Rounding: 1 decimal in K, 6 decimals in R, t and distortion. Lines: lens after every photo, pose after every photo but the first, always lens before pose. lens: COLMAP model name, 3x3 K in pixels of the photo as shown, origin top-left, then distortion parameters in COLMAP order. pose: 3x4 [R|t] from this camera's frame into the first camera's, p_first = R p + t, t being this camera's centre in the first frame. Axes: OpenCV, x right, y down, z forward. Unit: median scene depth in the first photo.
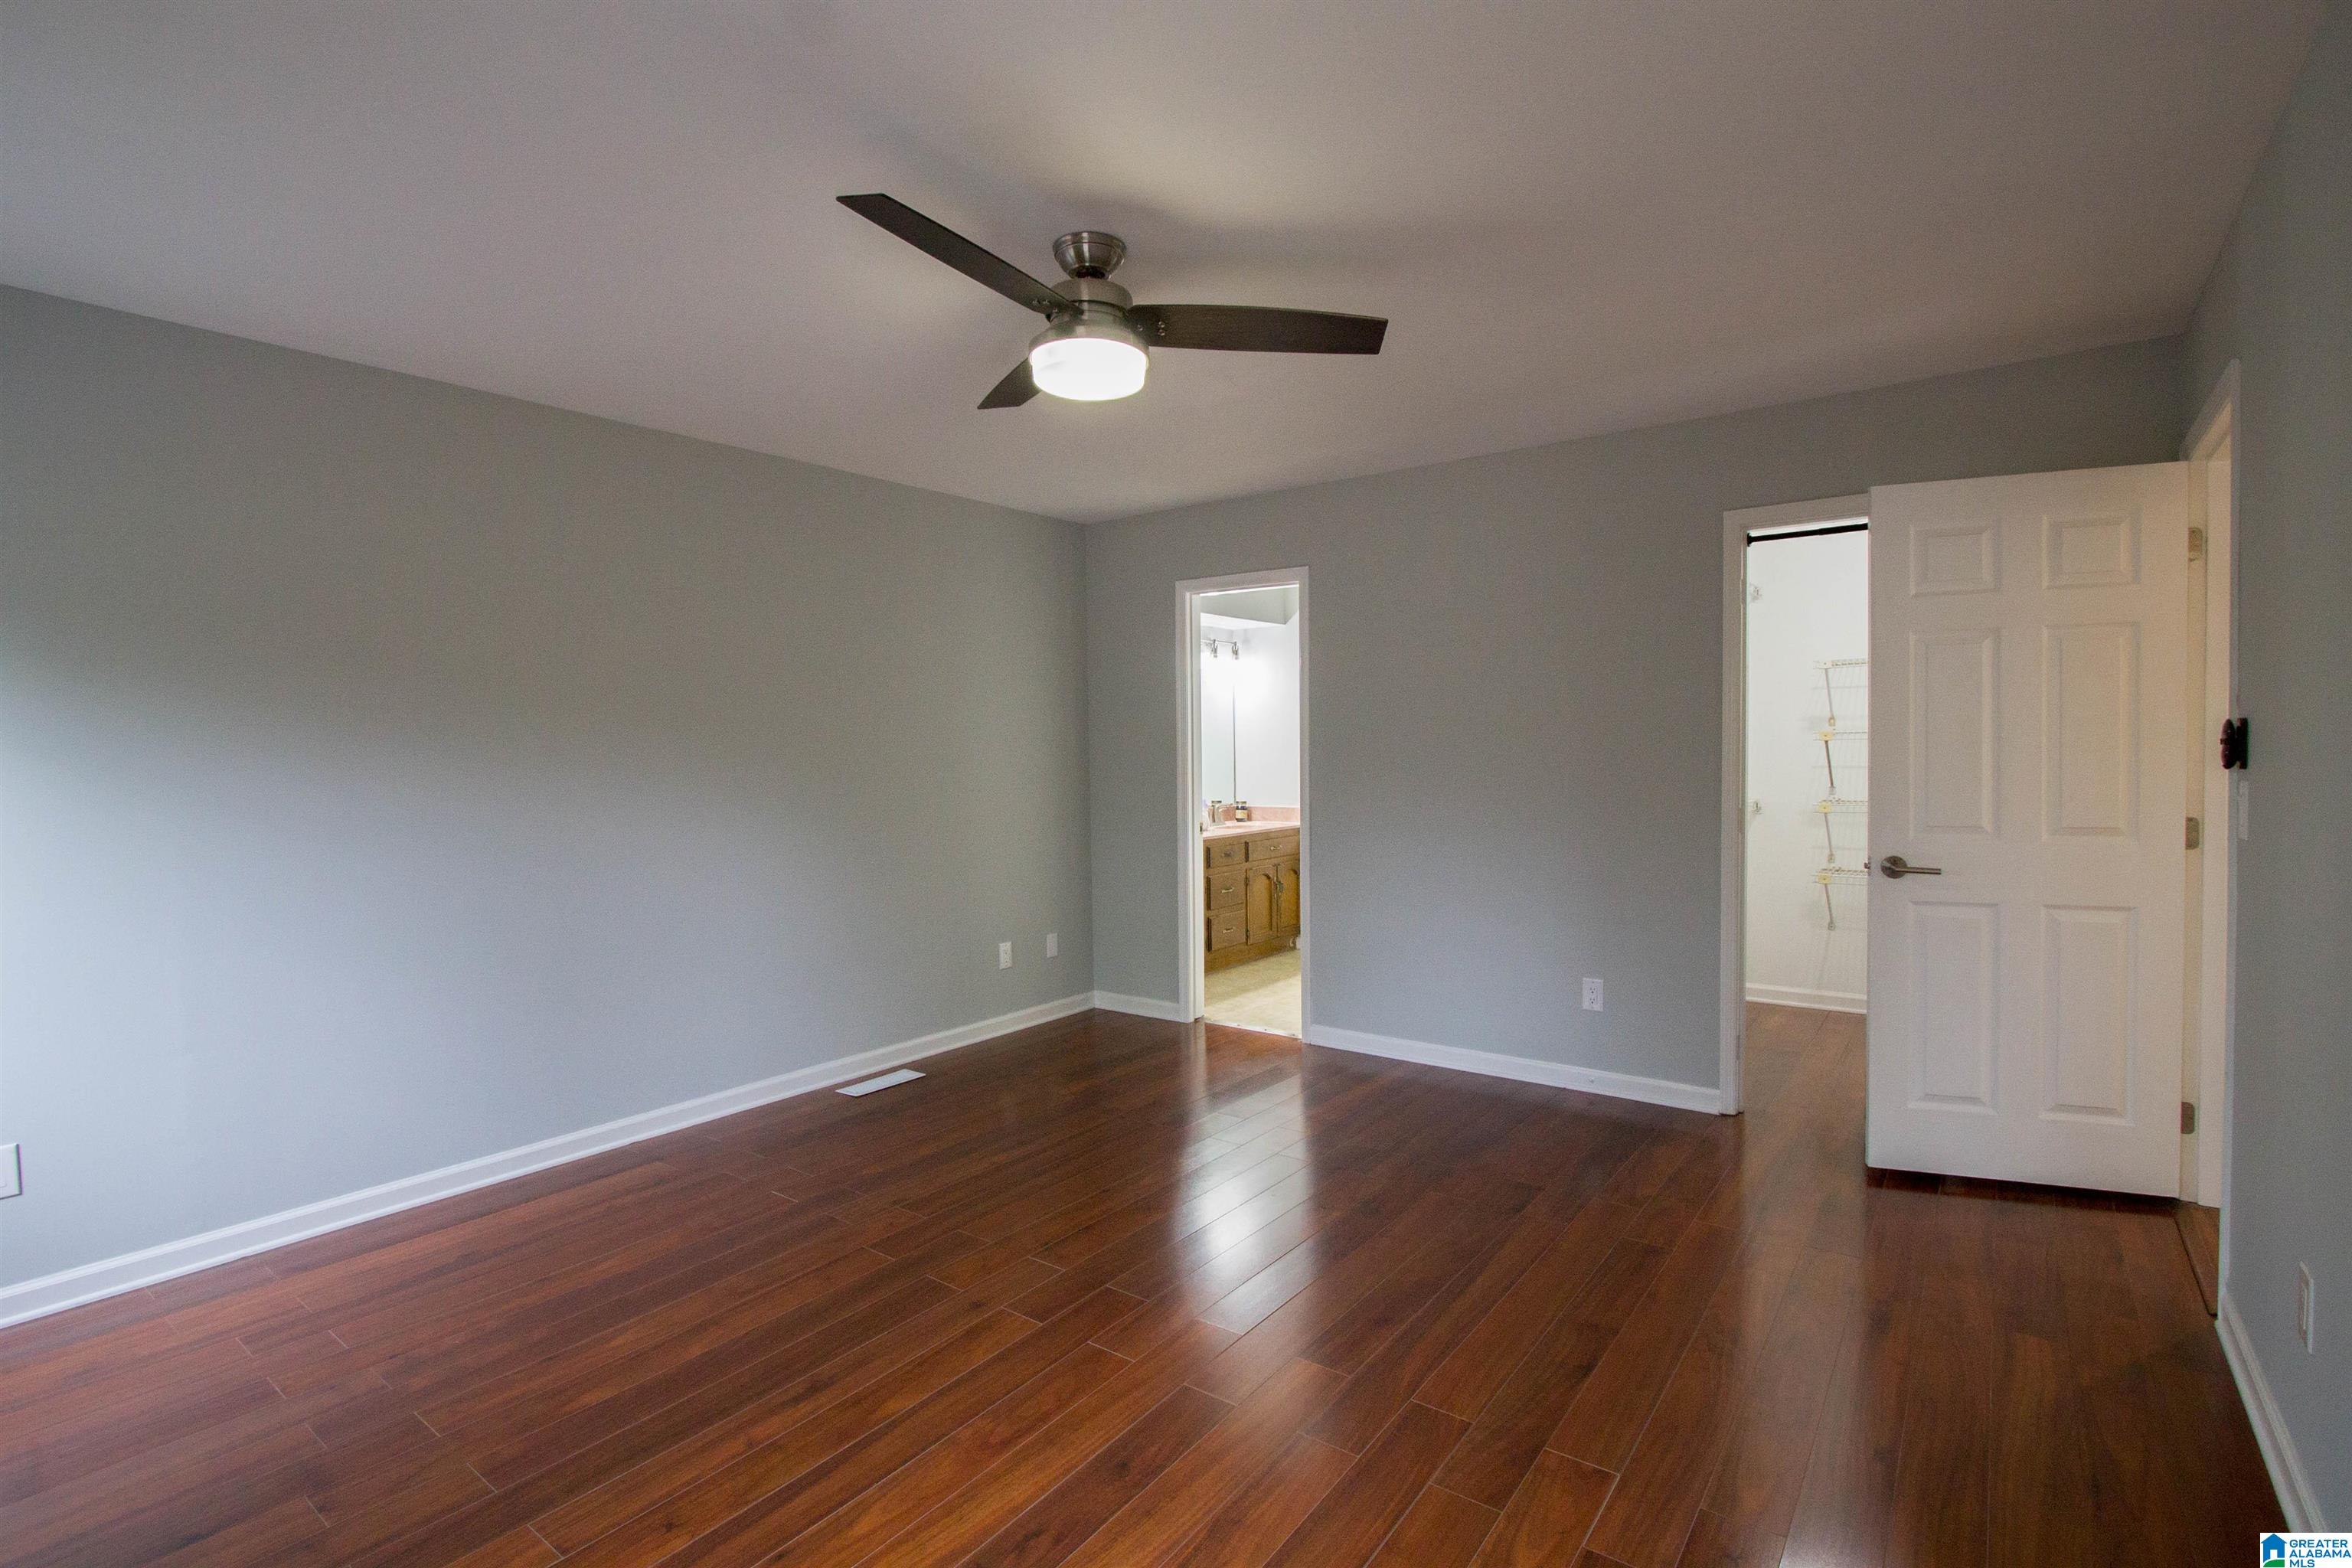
lens RADIAL K [[1094.9, 0, 1187.2], [0, 1094.9, 779.6], [0, 0, 1]] dist [-0.021406, 0.004882]
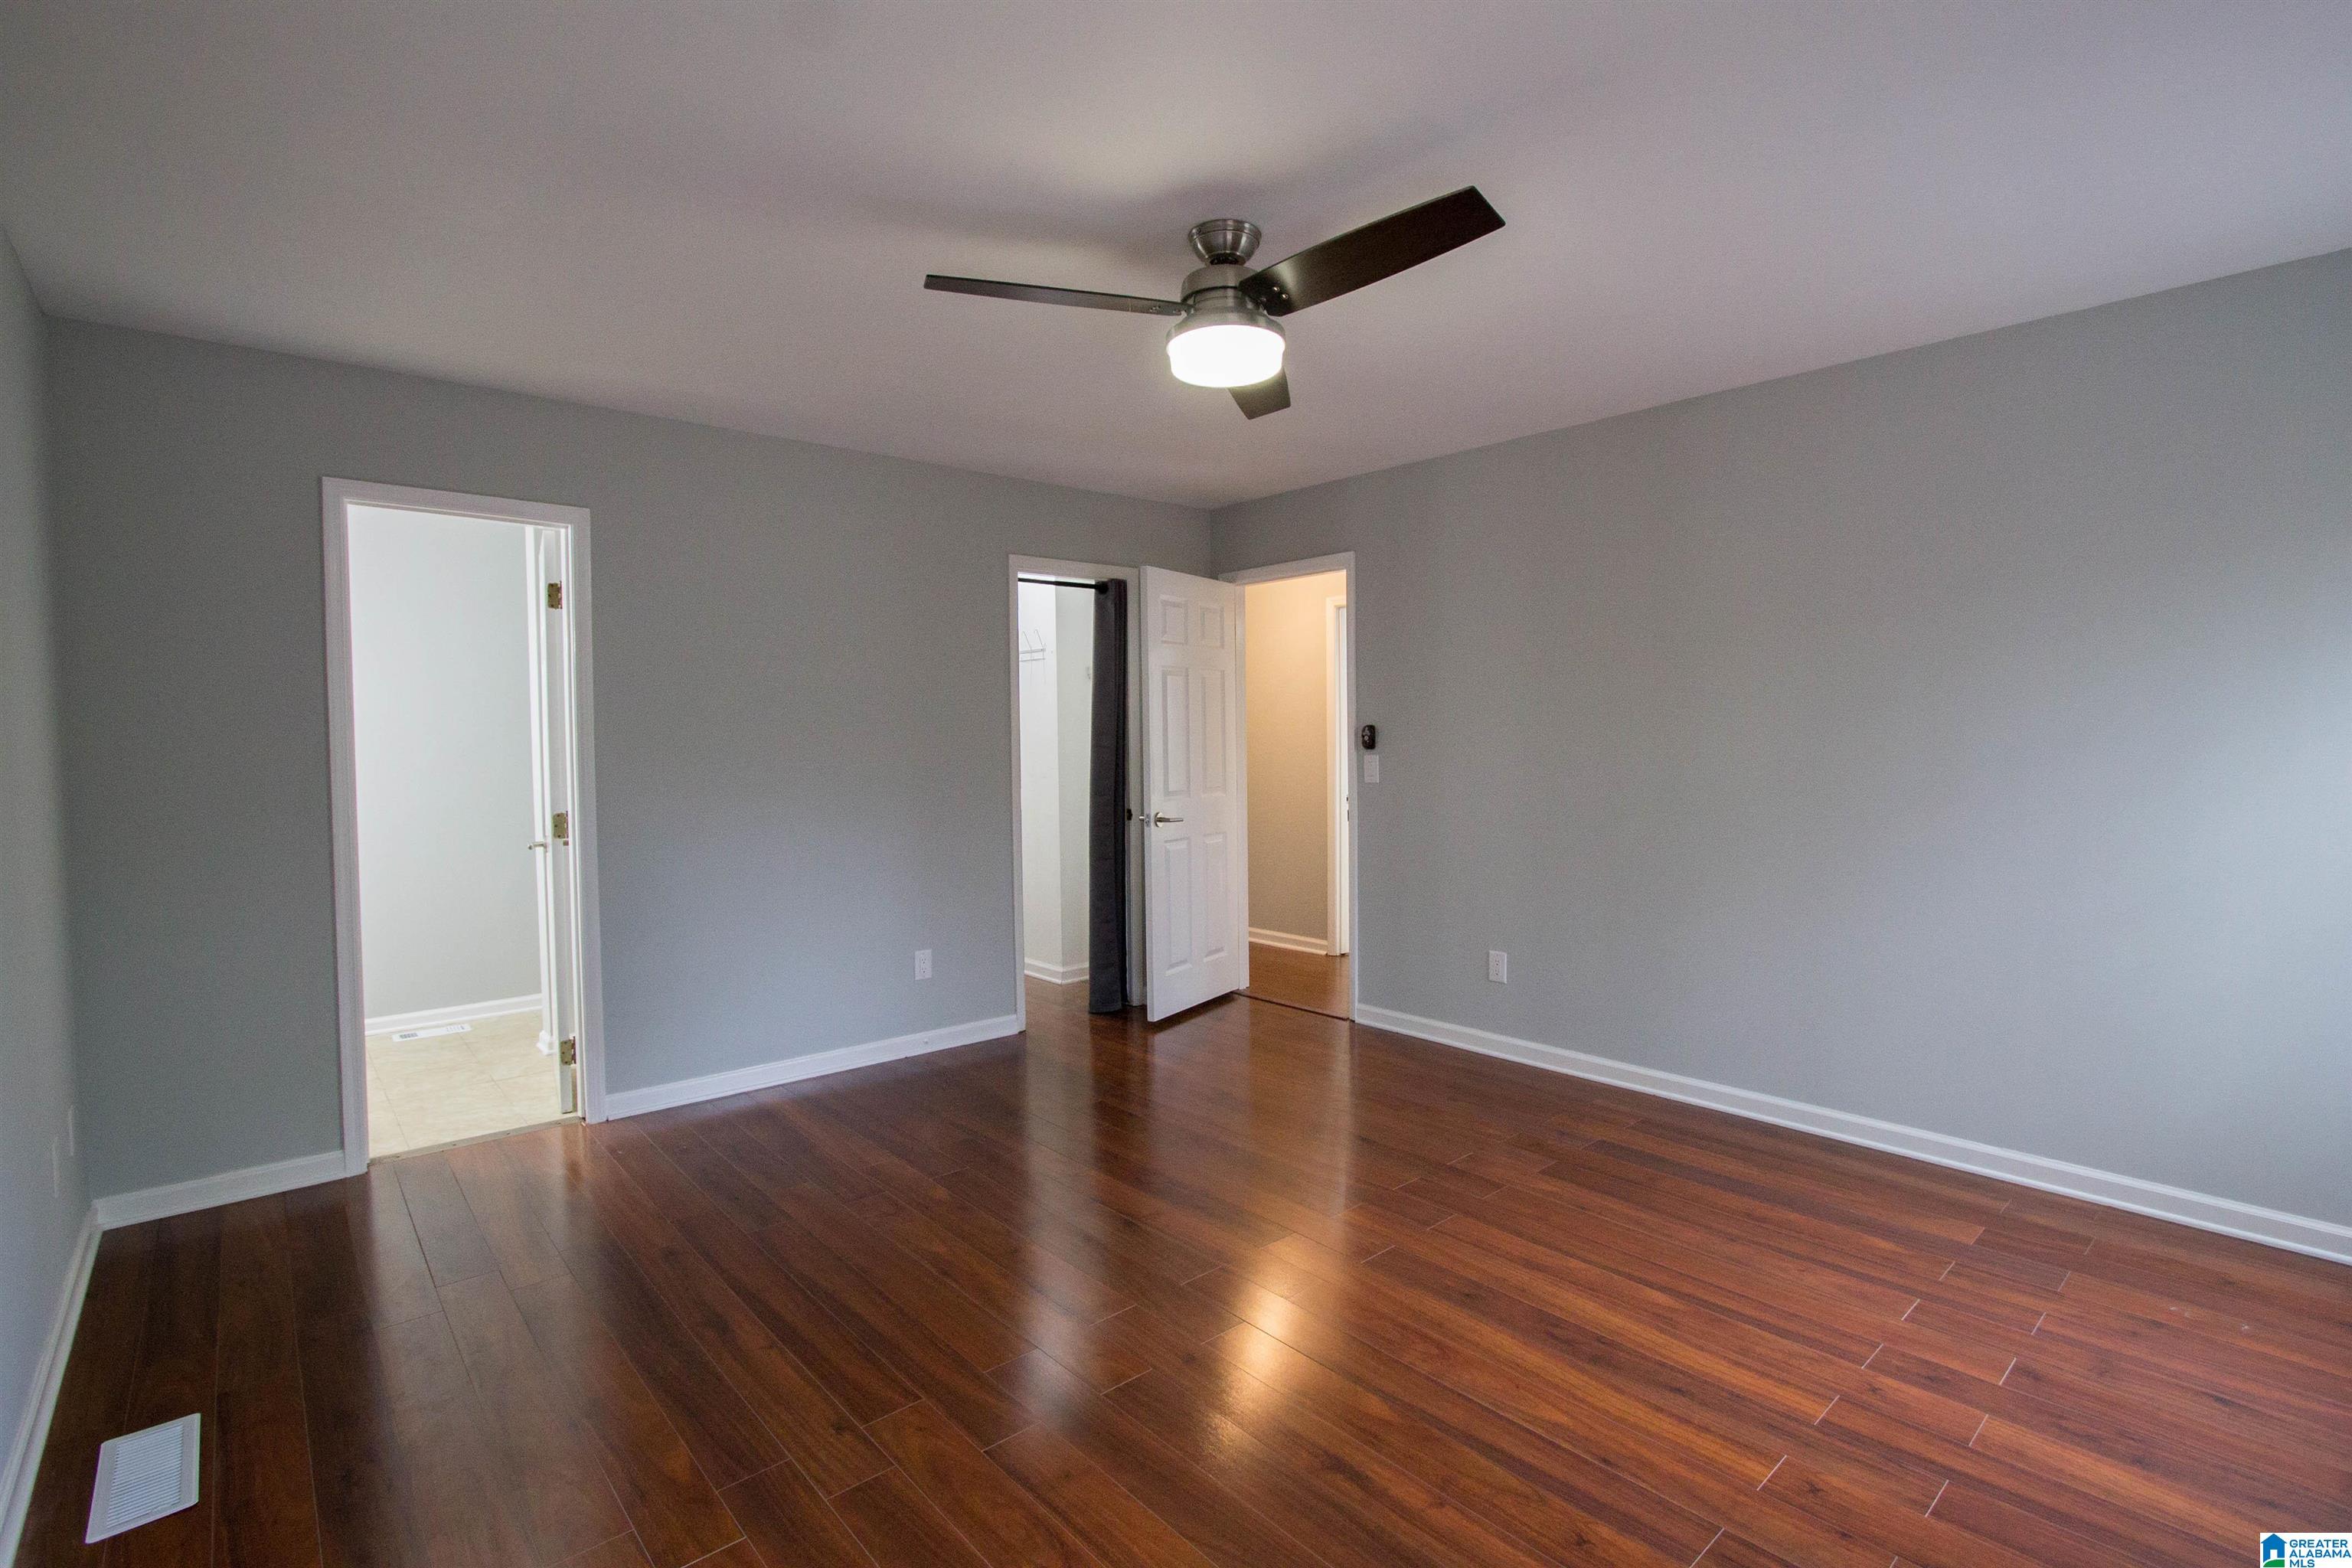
lens RADIAL K [[1094.9, 0, 1187.2], [0, 1094.9, 779.6], [0, 0, 1]] dist [-0.021406, 0.004882]
pose [[0.206939, -0.026877, 0.977985, -0.657842], [0.034320, 0.999207, 0.020198, -0.004283], [-0.977752, 0.029384, 0.207697, 0.504689]]
